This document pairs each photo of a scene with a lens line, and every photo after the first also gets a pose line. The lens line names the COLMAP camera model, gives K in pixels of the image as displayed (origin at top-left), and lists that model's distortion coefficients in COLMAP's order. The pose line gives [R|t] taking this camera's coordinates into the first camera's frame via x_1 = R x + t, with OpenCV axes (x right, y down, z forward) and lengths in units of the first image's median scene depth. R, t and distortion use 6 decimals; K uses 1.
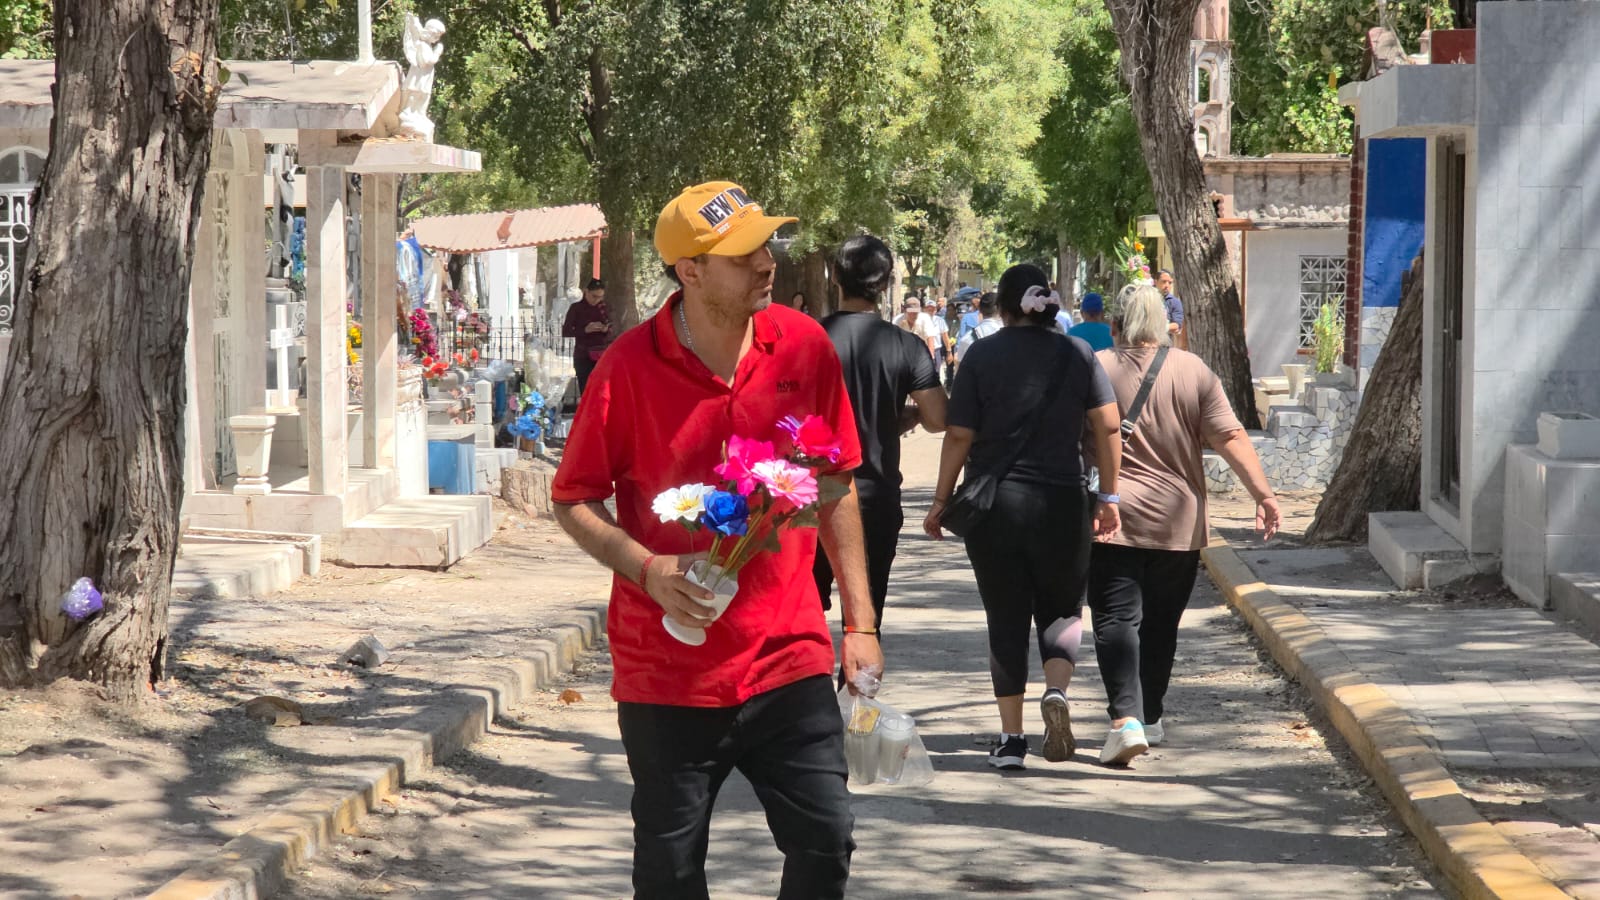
lens RADIAL K [[3154.5, 0, 711.4], [0, 3154.5, 454.2], [0, 0, 1]] dist [-0.019311, -0.006907]
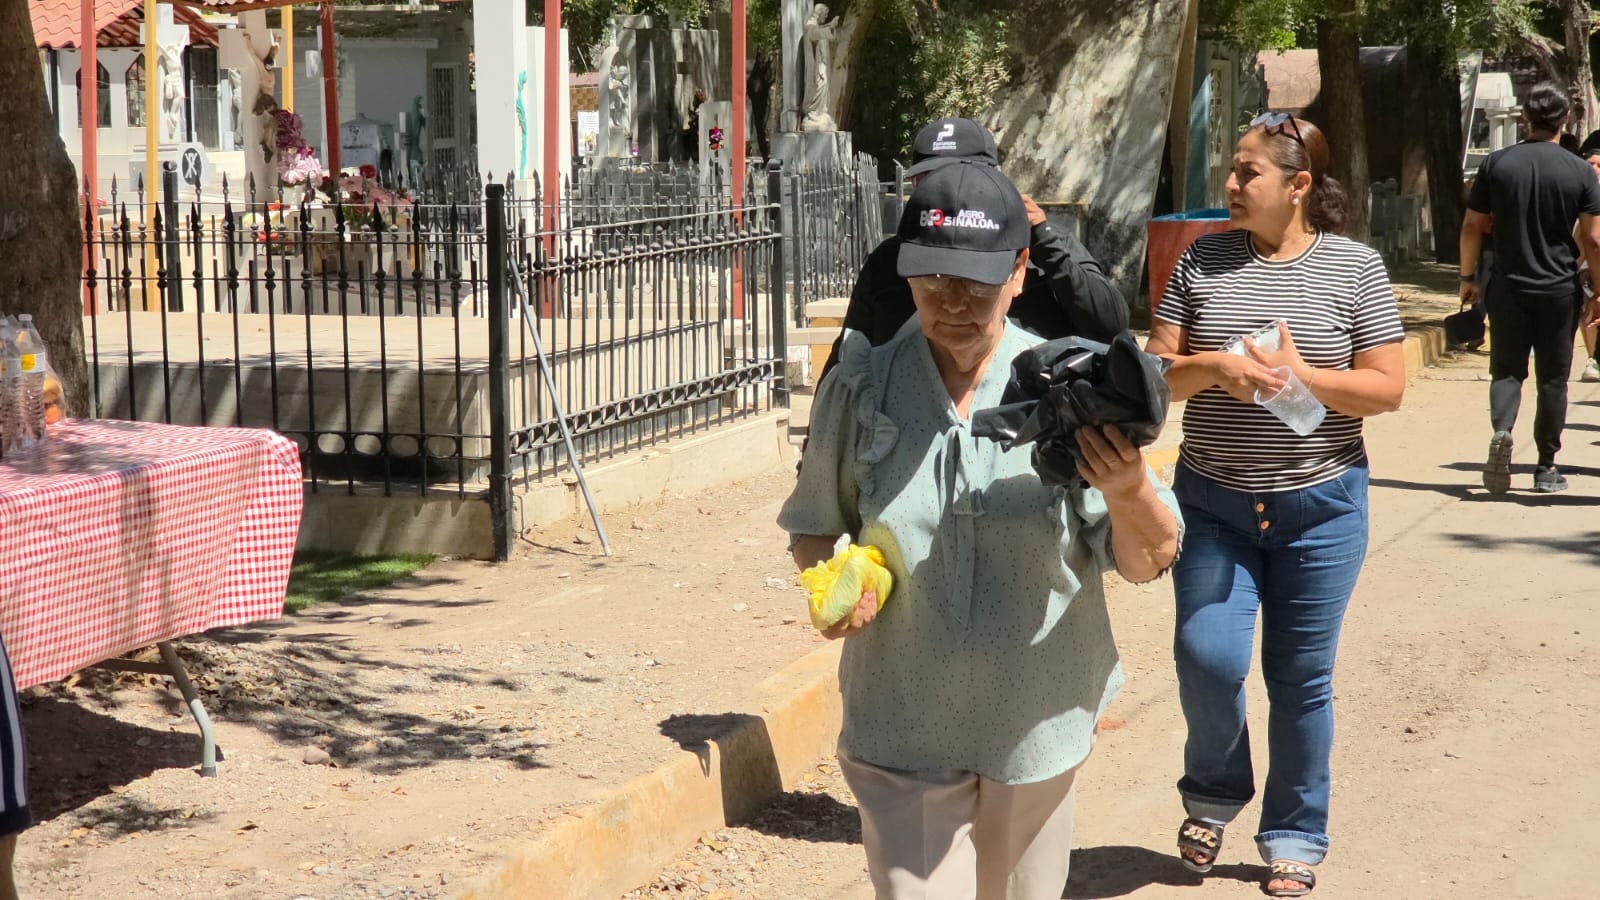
lens RADIAL K [[3154.5, 0, 711.4], [0, 3154.5, 454.2], [0, 0, 1]] dist [-0.019311, -0.006907]
pose [[0.972978, 0.003469, -0.230870, 0.057429], [0.006868, 0.999010, 0.043956, -0.021956], [0.230794, -0.044354, 0.971991, 0.523035]]
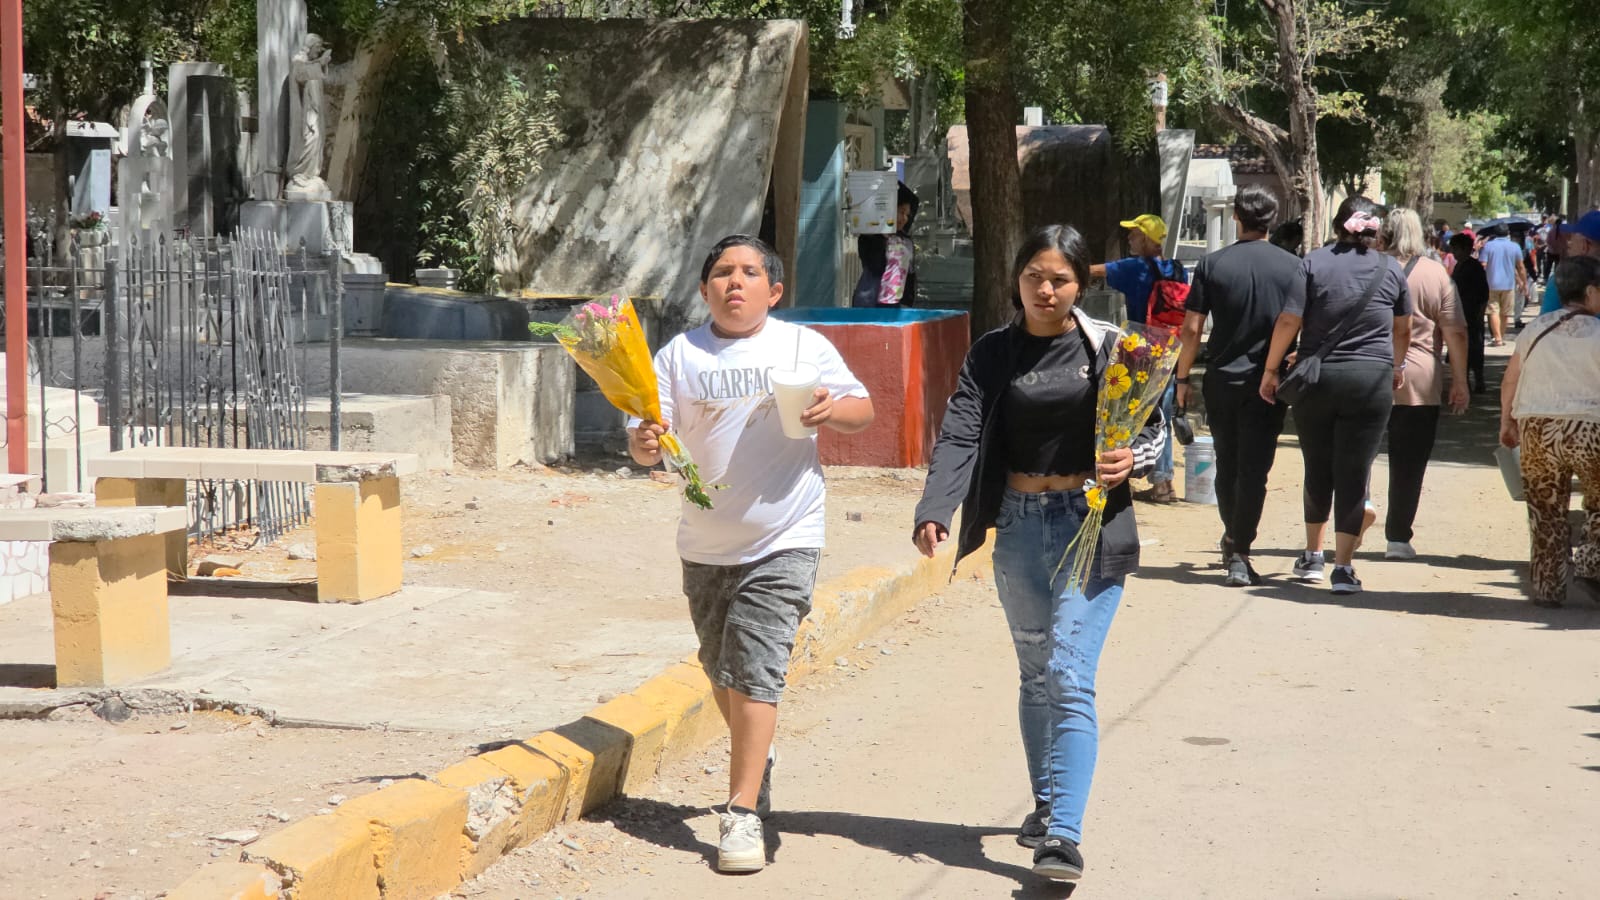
lens RADIAL K [[3135.6, 0, 800.6], [0, 3135.6, 610.0], [0, 0, 1]] dist [-0.383068, 4.014357]
pose [[0.991745, 0.017674, -0.127002, 0.067479], [-0.008913, 0.997562, 0.069221, -0.027989], [0.127916, -0.067518, 0.989484, 0.646991]]
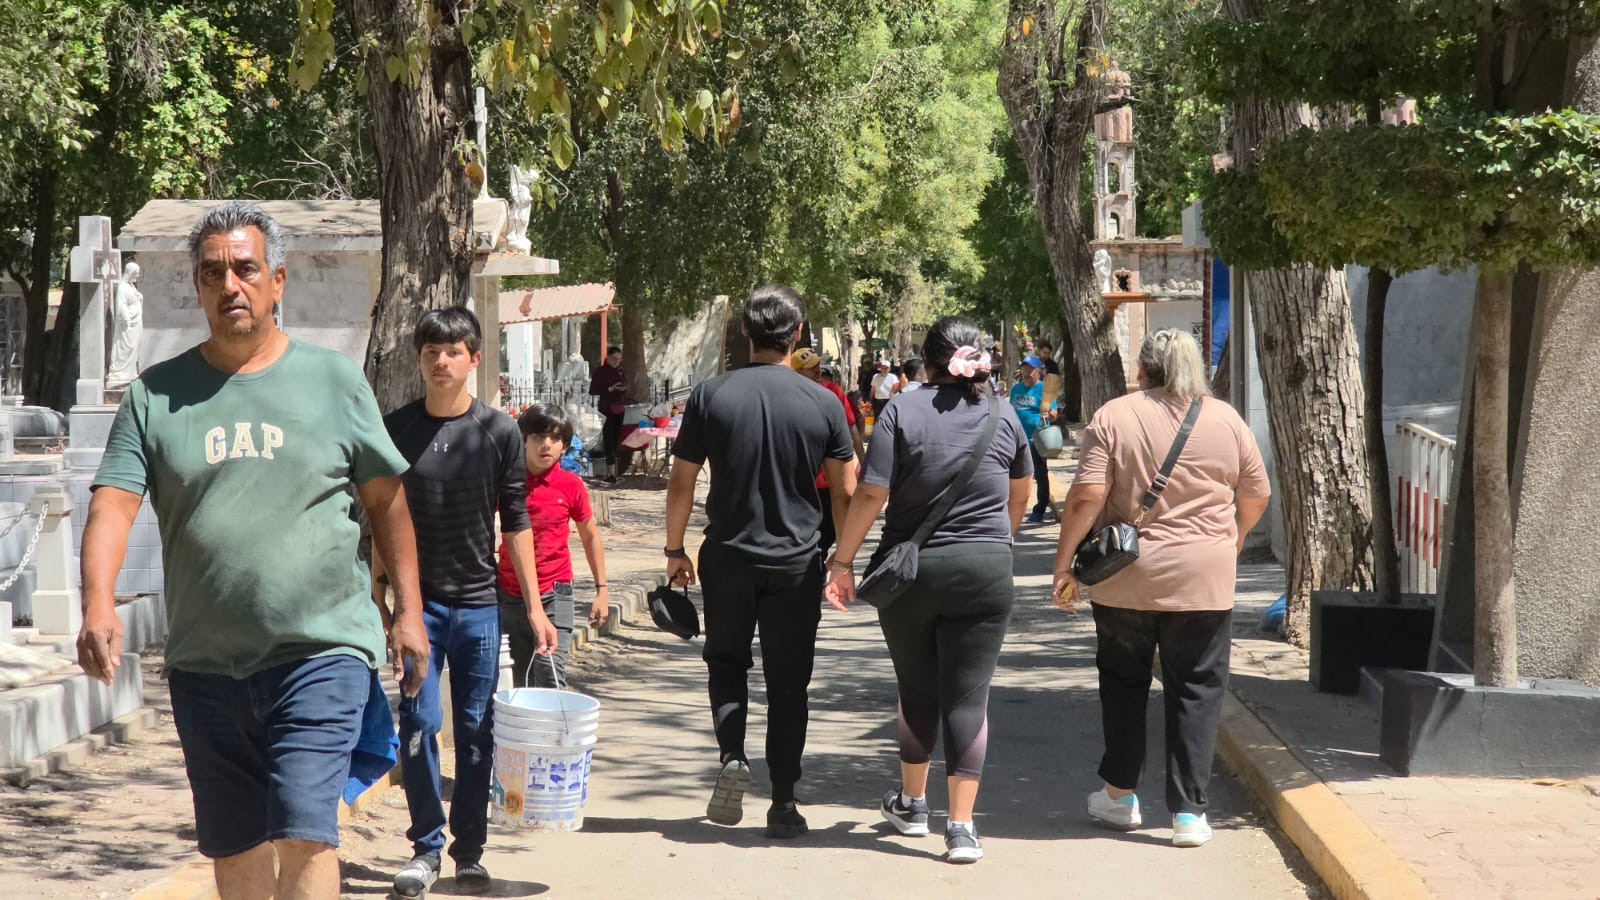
lens RADIAL K [[3189.6, 0, 715.6], [0, 3189.6, 452.2], [0, 0, 1]] dist [-1.336046, 28.362882]
pose [[0.999844, -0.008615, 0.015411, -0.010812], [0.008926, 0.999755, -0.020231, 0.007311], [-0.015233, 0.020365, 0.999677, -0.162255]]
